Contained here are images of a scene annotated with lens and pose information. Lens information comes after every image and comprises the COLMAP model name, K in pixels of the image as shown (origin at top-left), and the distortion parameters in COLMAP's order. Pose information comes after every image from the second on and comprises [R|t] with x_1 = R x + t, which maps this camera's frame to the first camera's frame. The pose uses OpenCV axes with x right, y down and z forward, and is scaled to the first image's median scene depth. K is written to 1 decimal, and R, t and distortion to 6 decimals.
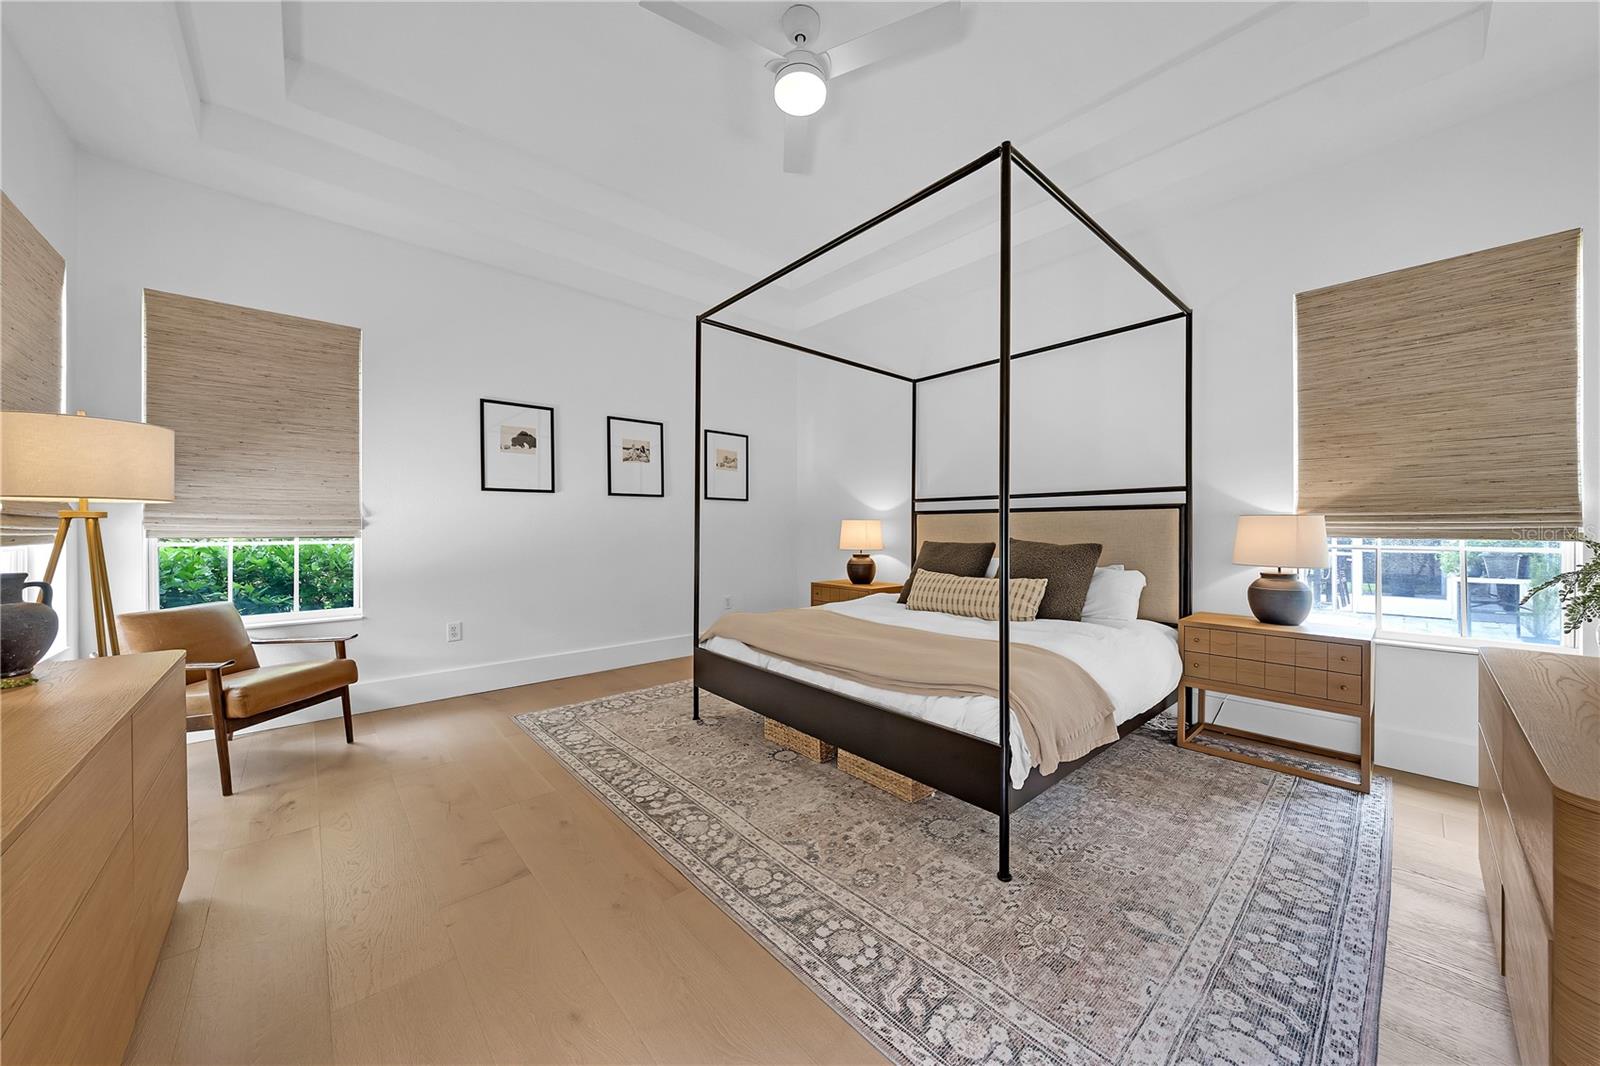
lens RADIAL K [[555.5, 0, 829.2], [0, 555.5, 558.3], [0, 0, 1]] dist [0.000136, -0.000030]
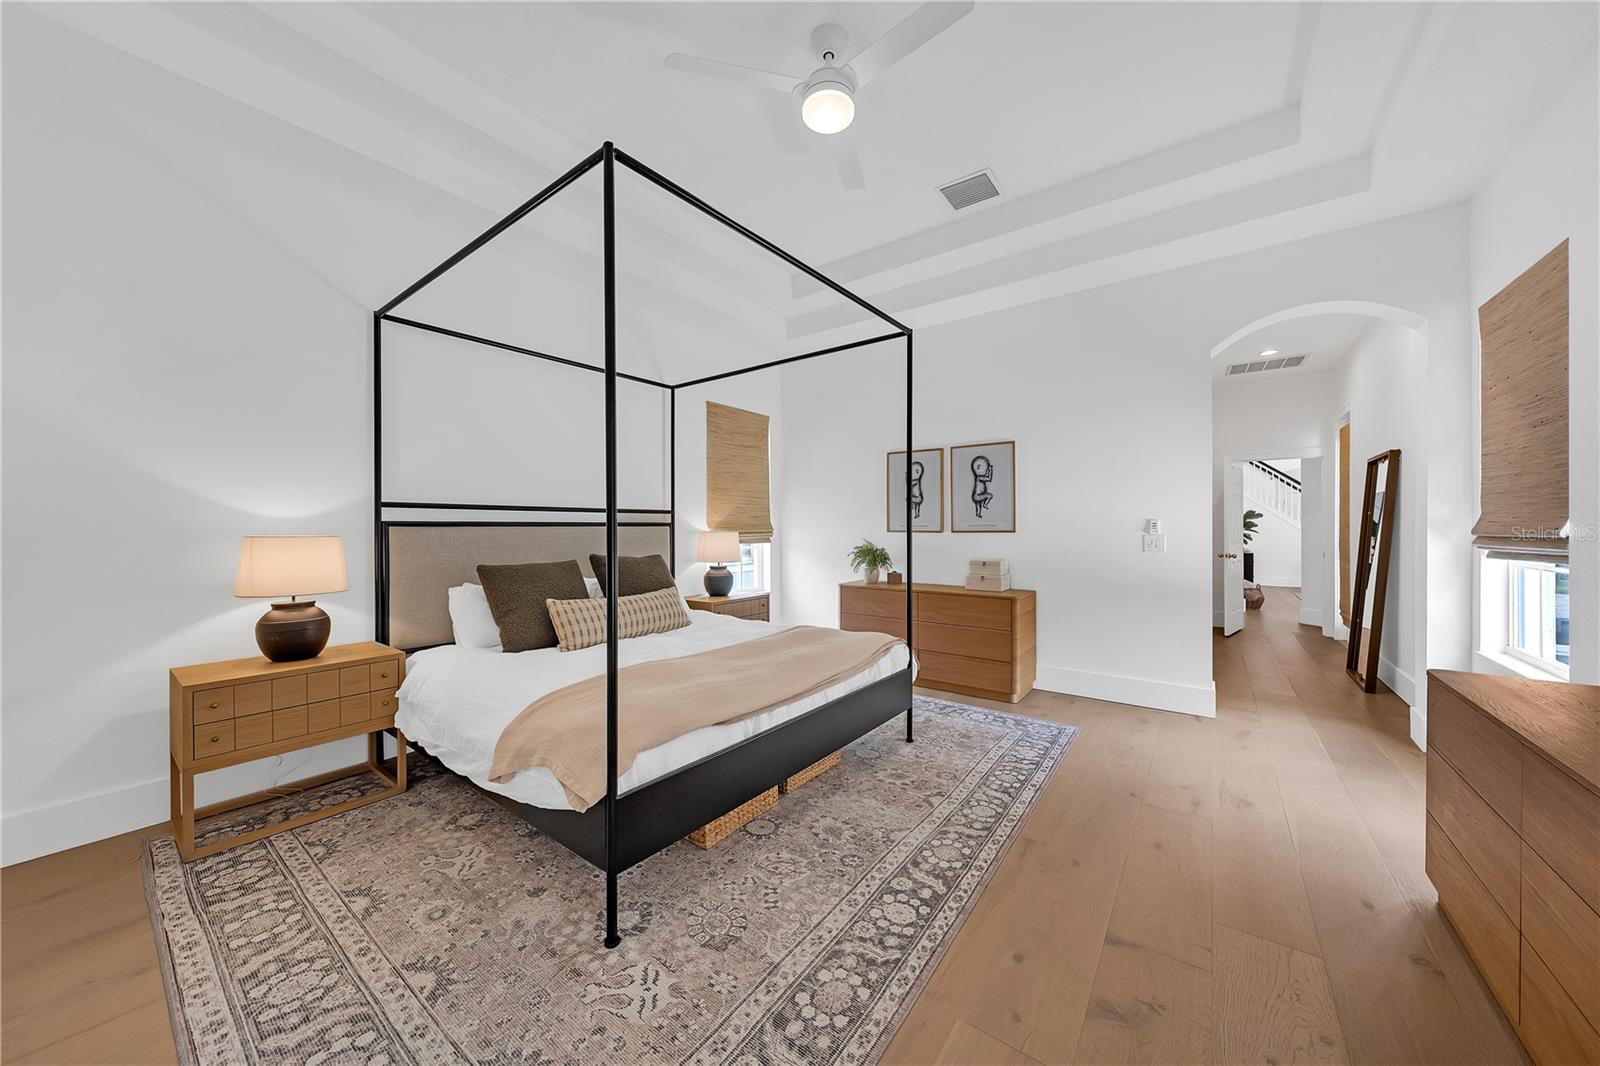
lens RADIAL K [[553.4, 0, 797.8], [0, 553.4, 529.0], [0, 0, 1]] dist [-0.002522, -0.000258]
pose [[-0.164682, 0.009967, 0.986296, -0.979565], [0.073834, 0.997268, 0.002250, -0.079024], [-0.983579, 0.073192, -0.164968, 1.174012]]
